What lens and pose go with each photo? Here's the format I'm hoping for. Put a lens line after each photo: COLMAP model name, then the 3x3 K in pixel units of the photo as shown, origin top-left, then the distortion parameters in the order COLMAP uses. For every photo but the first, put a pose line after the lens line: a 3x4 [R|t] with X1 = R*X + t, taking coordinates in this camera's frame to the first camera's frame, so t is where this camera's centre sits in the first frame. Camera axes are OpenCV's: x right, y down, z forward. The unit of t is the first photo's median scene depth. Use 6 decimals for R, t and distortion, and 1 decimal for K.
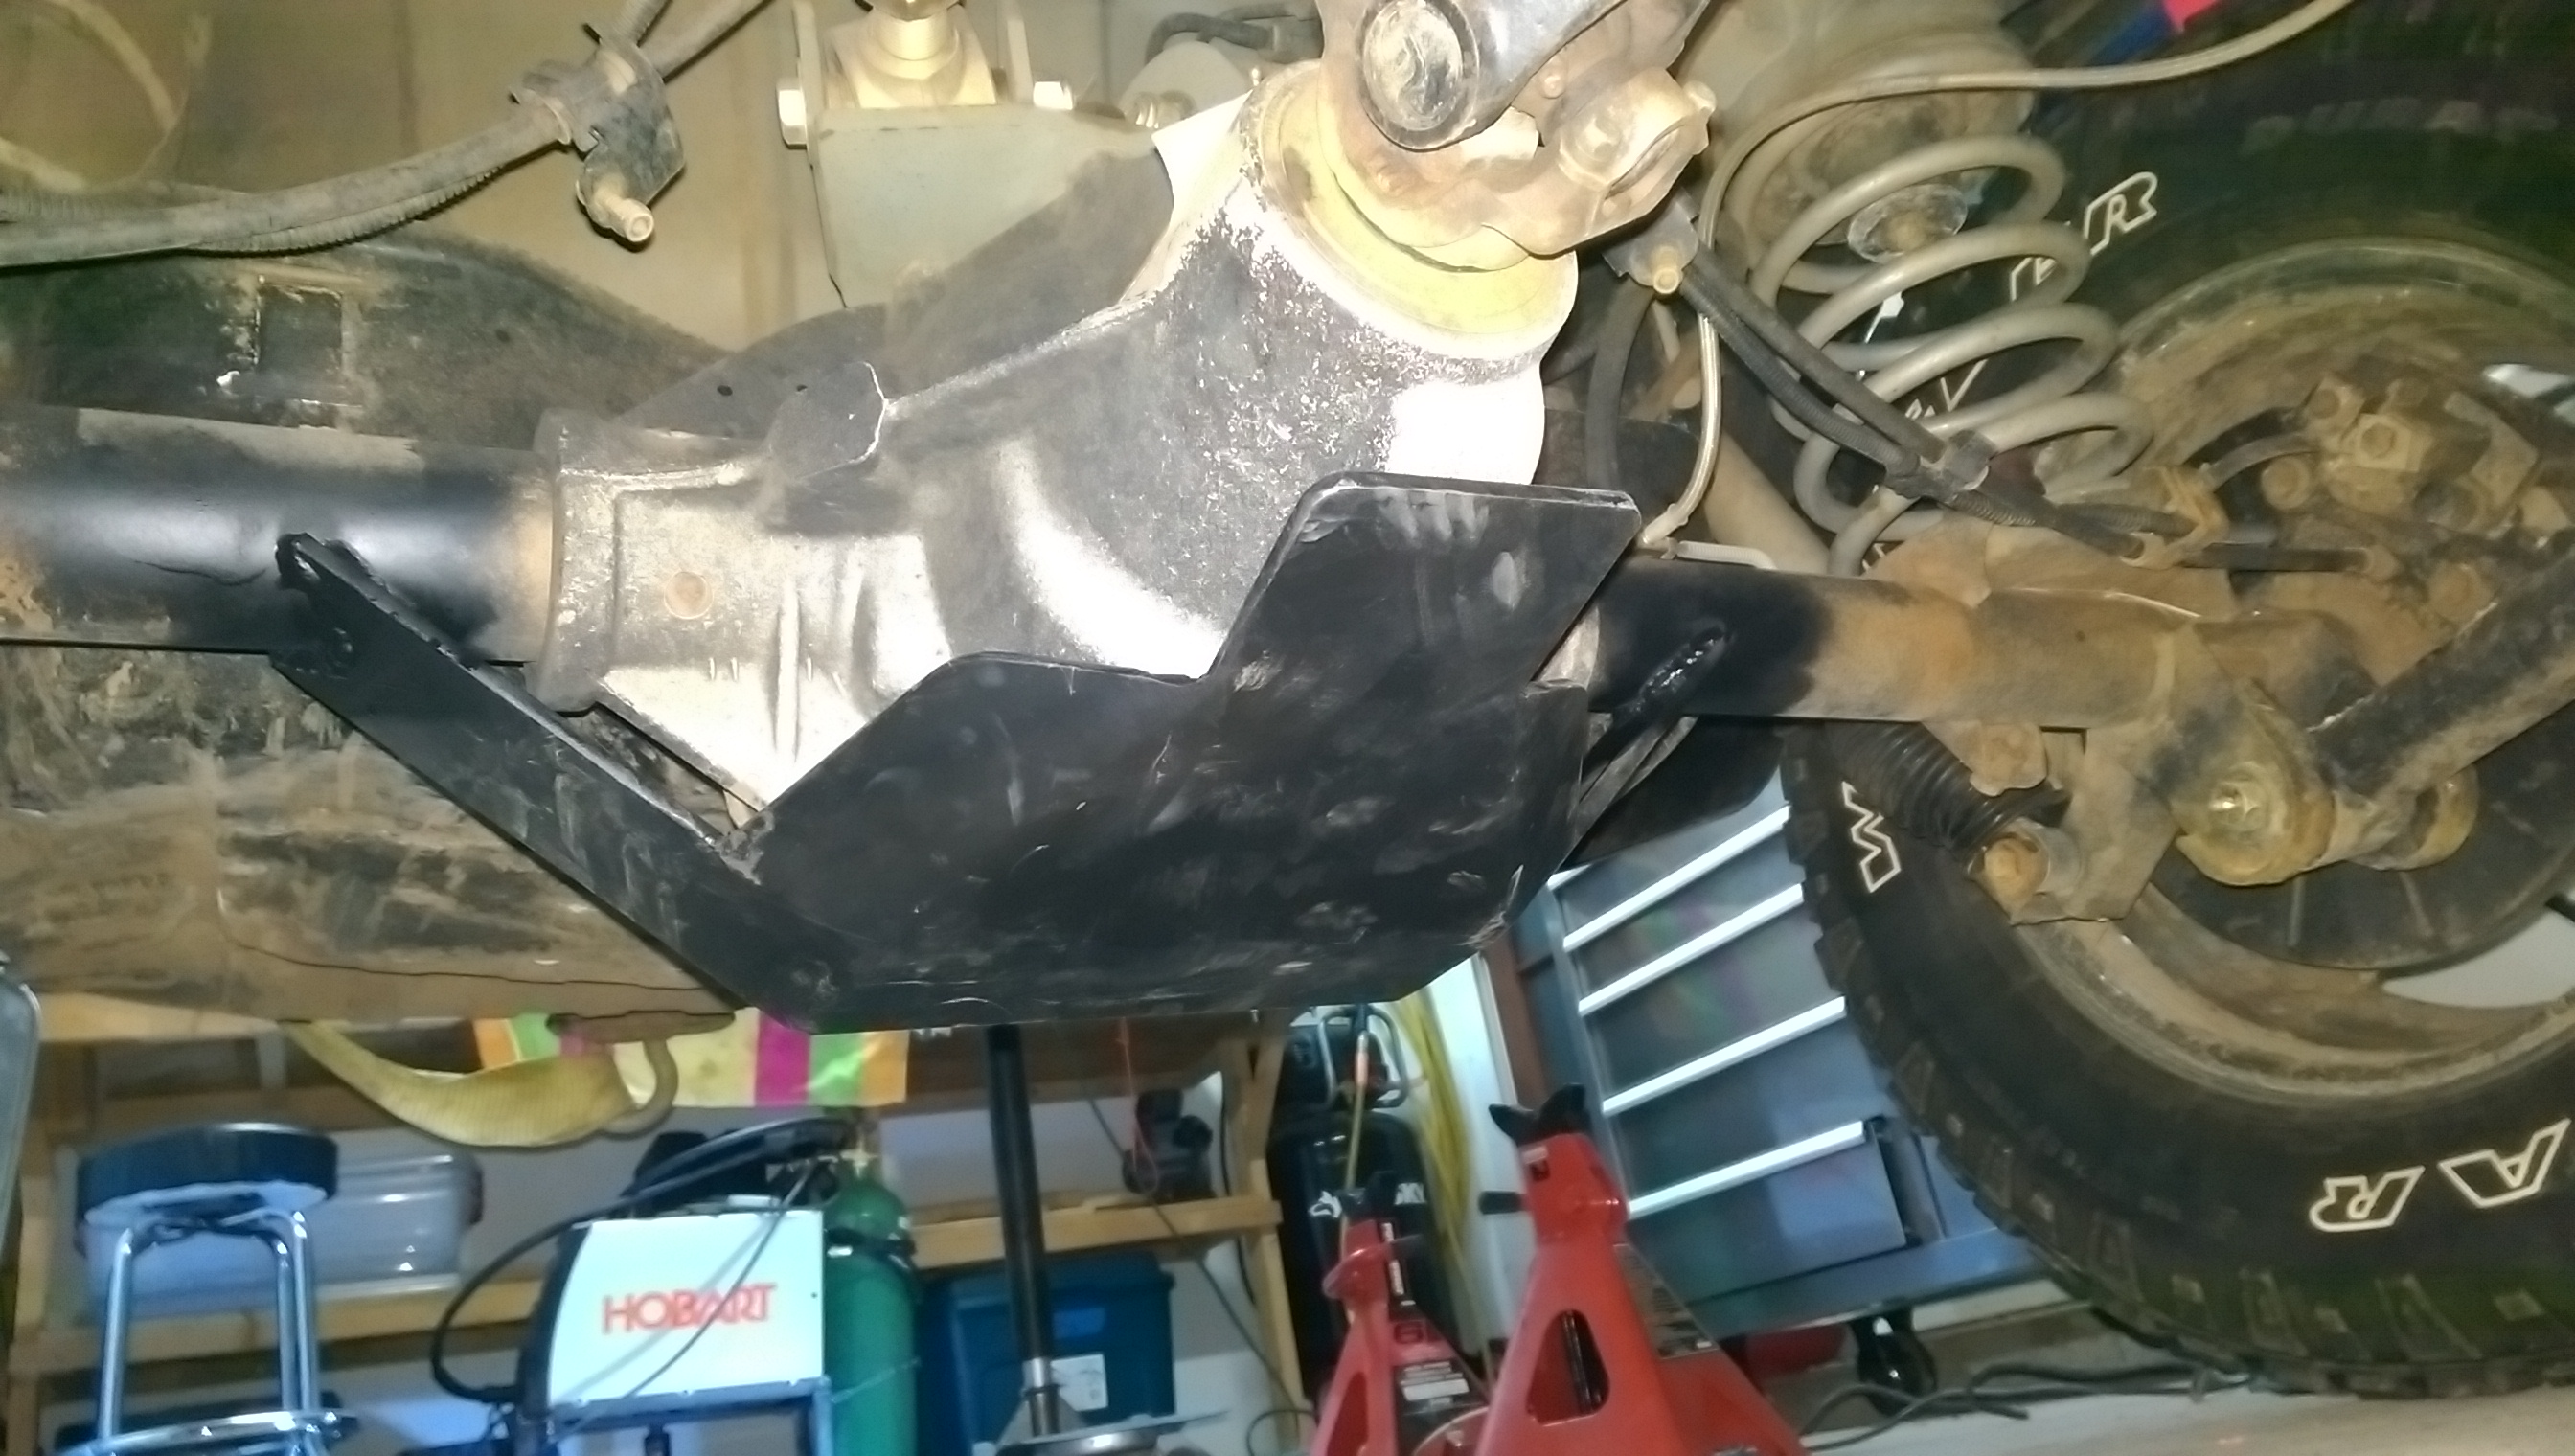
lens RADIAL K [[1797.6, 0, 1285.4], [0, 1797.6, 733.1], [0, 0, 1]] dist [0.095744, -0.137706]
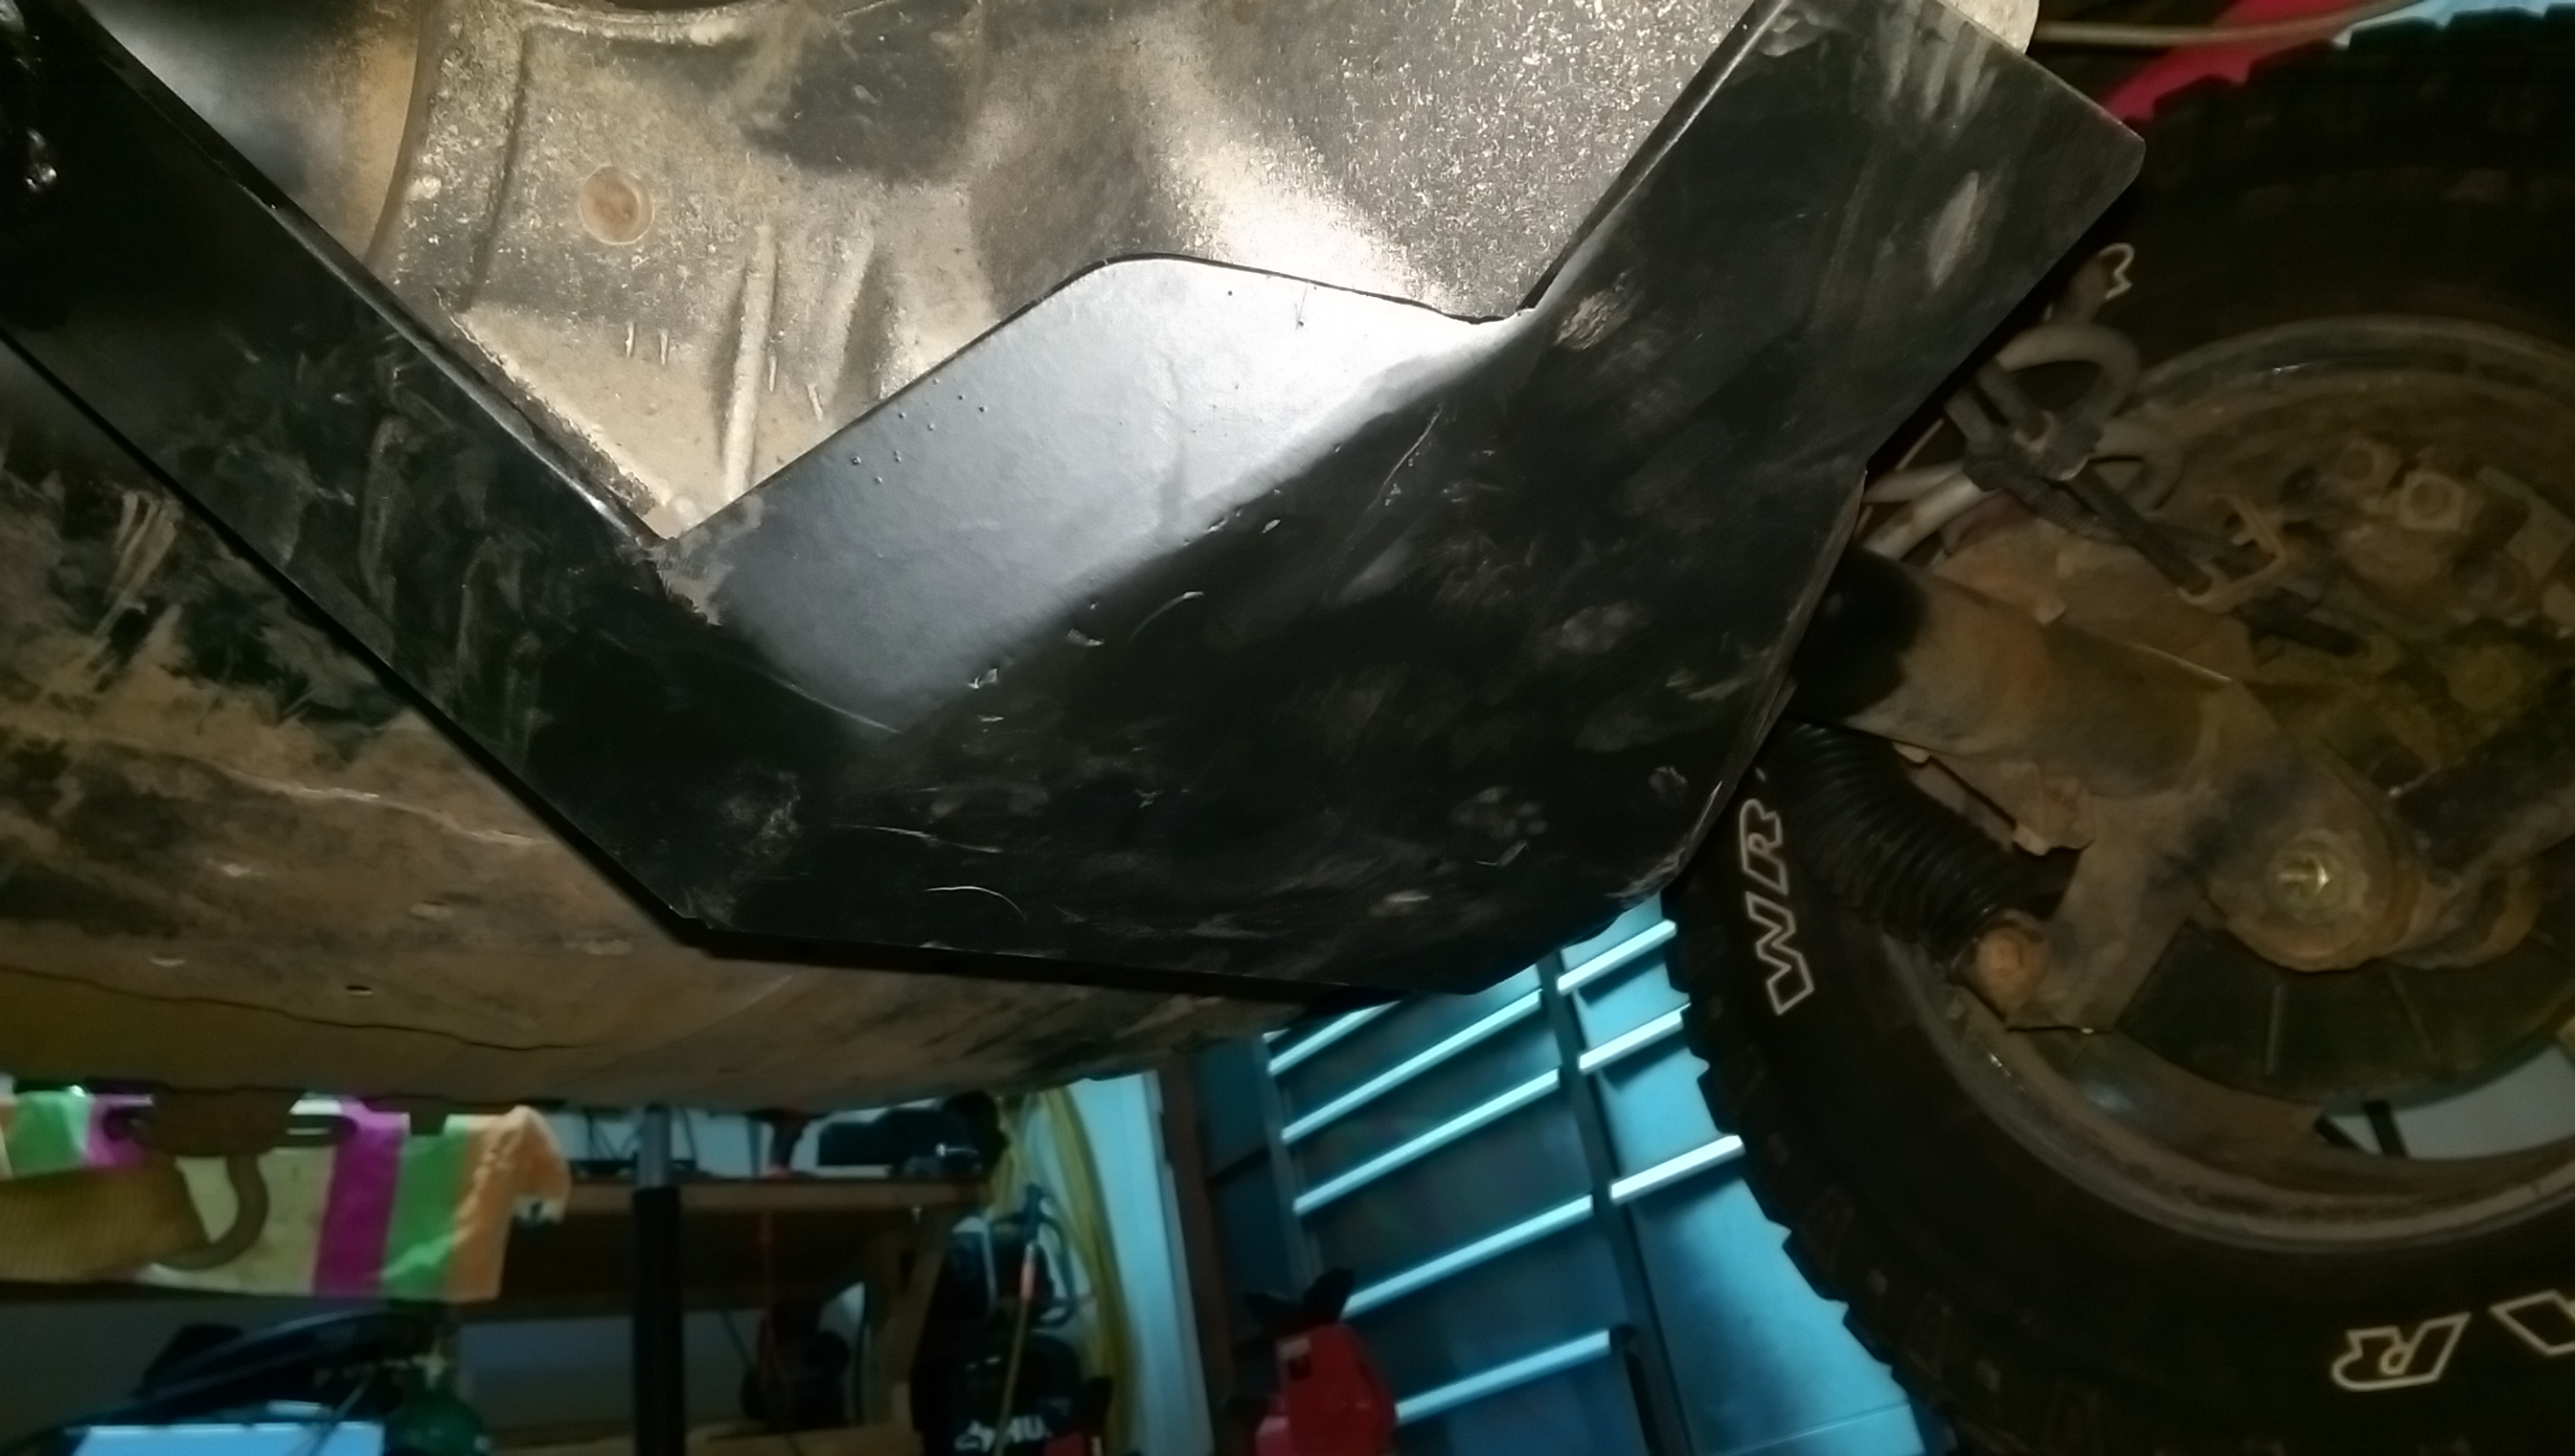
lens RADIAL K [[1835.8, 0, 1295.6], [0, 1835.8, 726.7], [0, 0, 1]] dist [0.072700, -0.103705]
pose [[0.979291, 0.087757, 0.182451, -0.121377], [-0.065242, 0.989889, -0.125947, 0.107693], [-0.191659, 0.111436, 0.975115, 0.204136]]
